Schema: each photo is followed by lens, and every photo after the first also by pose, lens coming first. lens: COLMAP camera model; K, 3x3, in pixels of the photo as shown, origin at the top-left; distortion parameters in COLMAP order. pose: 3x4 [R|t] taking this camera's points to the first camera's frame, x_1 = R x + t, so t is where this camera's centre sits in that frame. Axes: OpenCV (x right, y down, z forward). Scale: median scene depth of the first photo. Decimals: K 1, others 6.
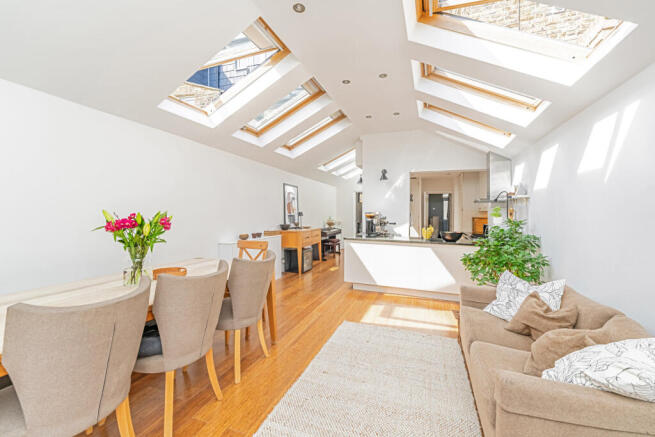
lens RADIAL K [[268.1, 0, 328.2], [0, 268.1, 211.4], [0, 0, 1]] dist [-0.000068, -0.000136]
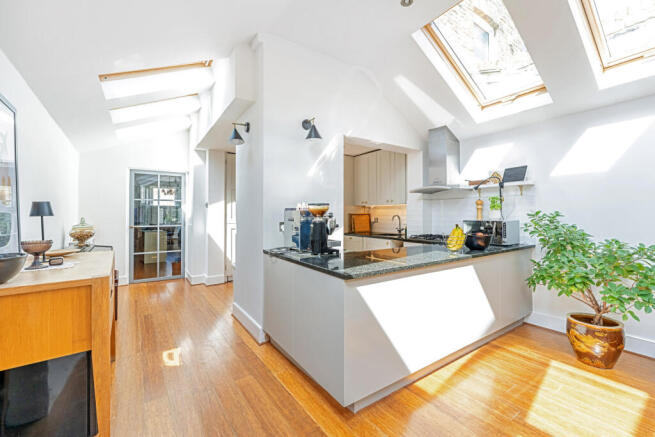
lens RADIAL K [[268.1, 0, 328.2], [0, 268.1, 211.4], [0, 0, 1]] dist [-0.000068, -0.000136]
pose [[0.567736, -0.001640, 0.823209, -0.245704], [0.001436, 0.999998, 0.001002, 0.020774], [-0.823210, 0.000613, 0.567737, 0.905992]]
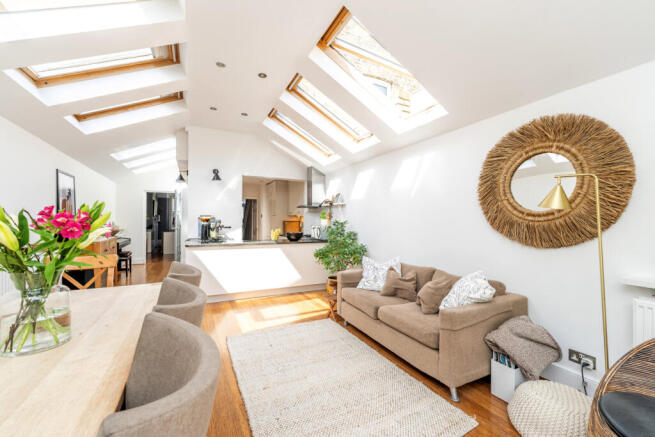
lens RADIAL K [[271.6, 0, 327.4], [0, 271.6, 215.1], [0, 0, 1]] dist [-0.000190, -0.000154]
pose [[0.672141, 0.009978, 0.740356, -0.294564], [-0.000923, 0.999920, -0.012639, 0.017087], [-0.740422, 0.007812, 0.672097, 0.122371]]
